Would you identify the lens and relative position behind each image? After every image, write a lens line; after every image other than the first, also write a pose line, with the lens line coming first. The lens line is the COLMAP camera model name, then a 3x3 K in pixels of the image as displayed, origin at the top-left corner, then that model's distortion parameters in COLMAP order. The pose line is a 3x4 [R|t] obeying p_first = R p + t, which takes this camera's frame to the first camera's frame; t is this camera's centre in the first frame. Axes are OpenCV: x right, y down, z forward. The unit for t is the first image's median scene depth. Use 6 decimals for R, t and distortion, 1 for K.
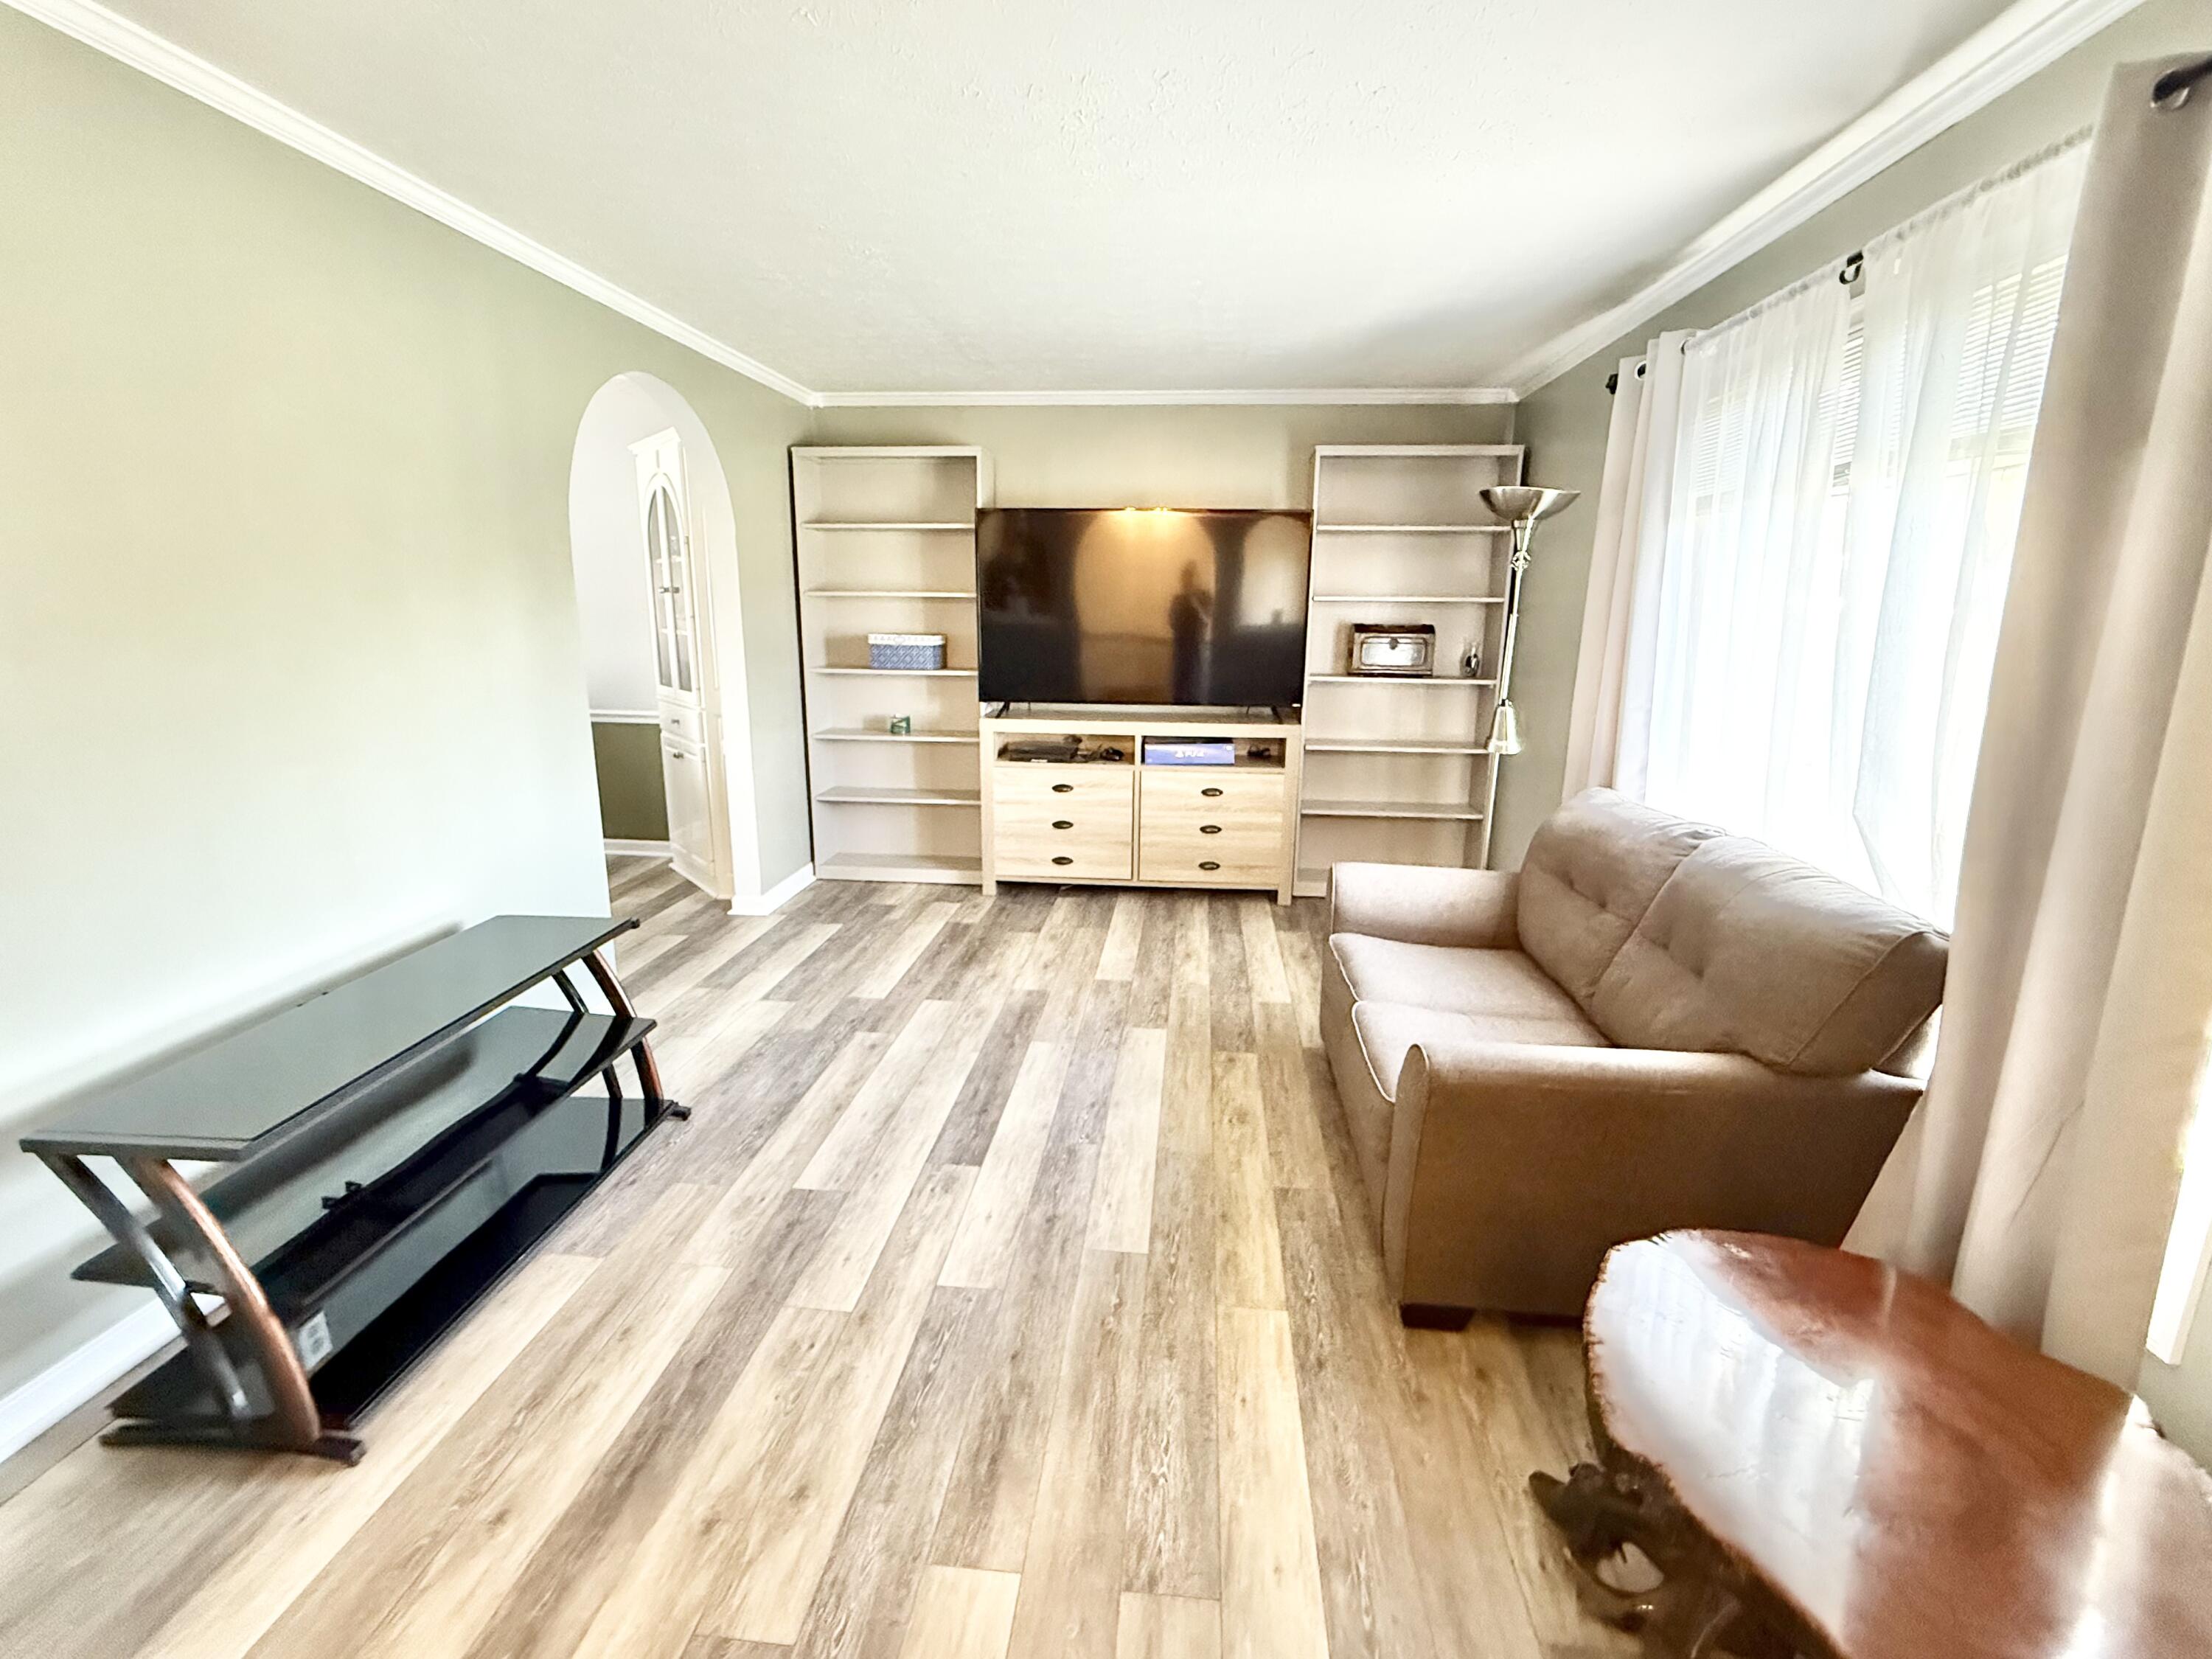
lens RADIAL K [[1011.9, 0, 1098.8], [0, 1011.9, 829.9], [0, 0, 1]] dist [-0.001294, 0.000675]
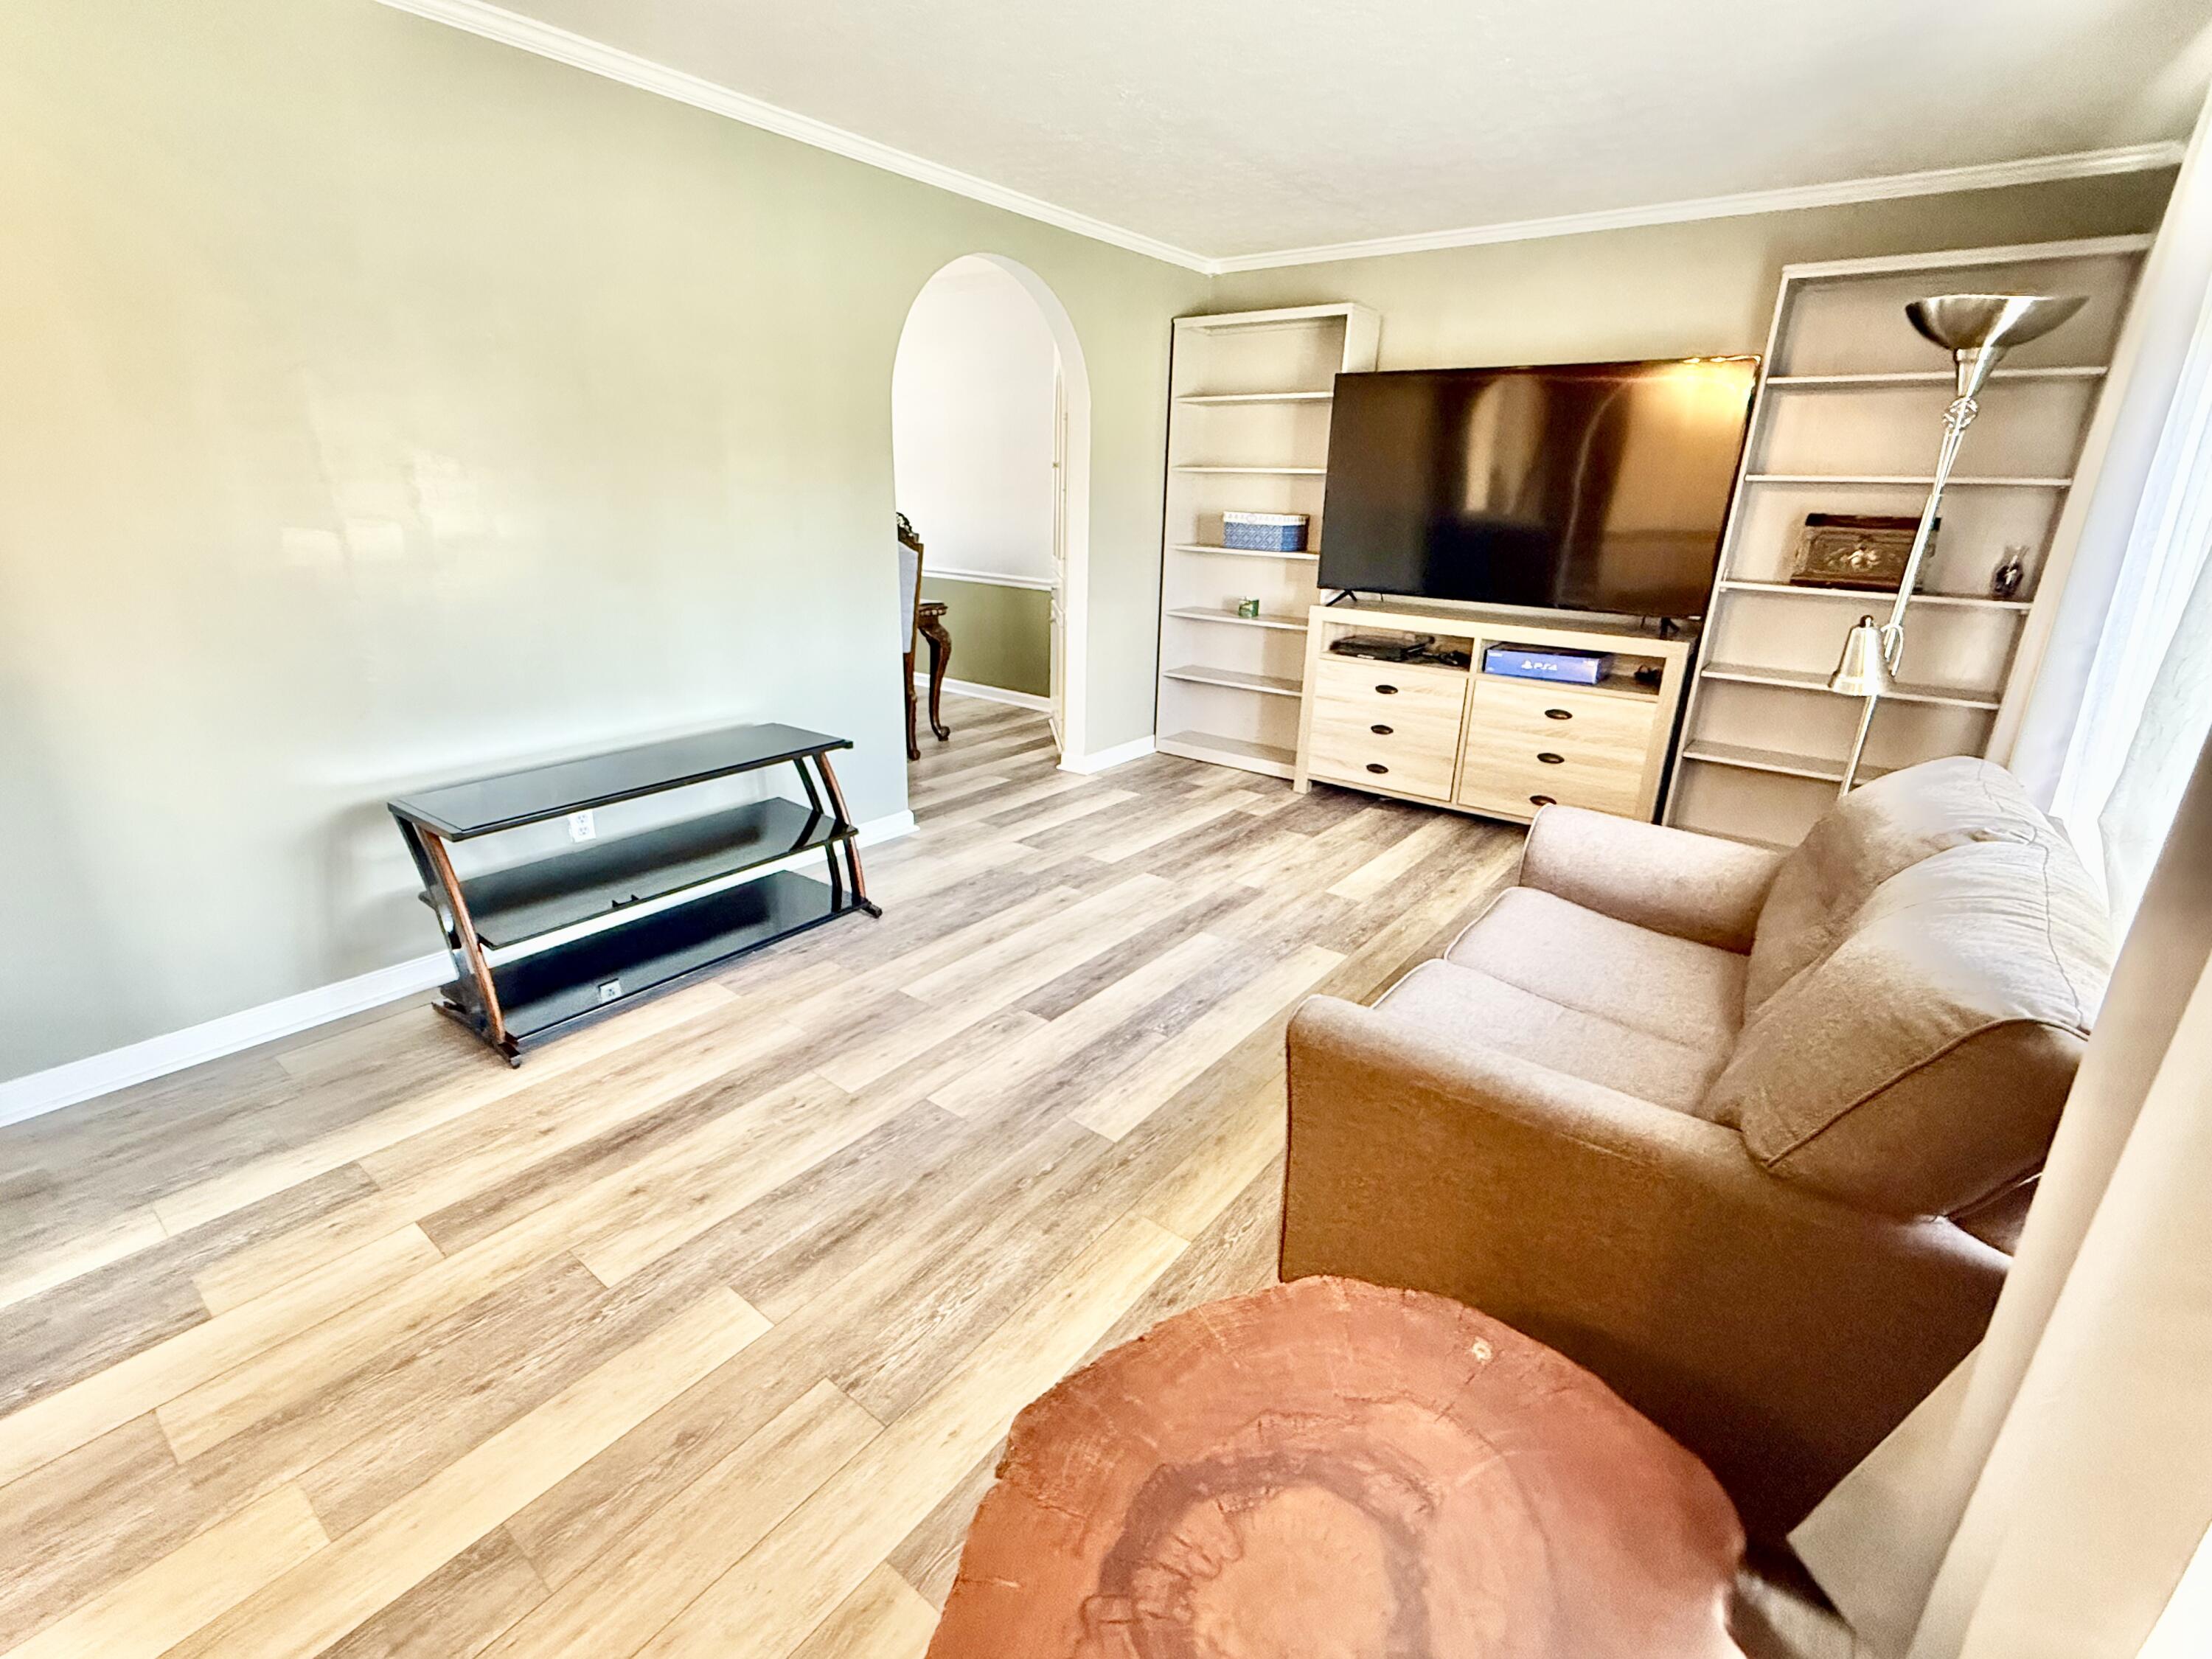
lens RADIAL K [[1011.9, 0, 1096.8], [0, 1011.9, 828.1], [0, 0, 1]] dist [-0.001294, 0.000675]
pose [[0.840499, 0.184718, -0.509353, 0.314732], [-0.134996, 0.981838, 0.133304, -0.006472], [0.524726, -0.043282, 0.850170, 0.110481]]
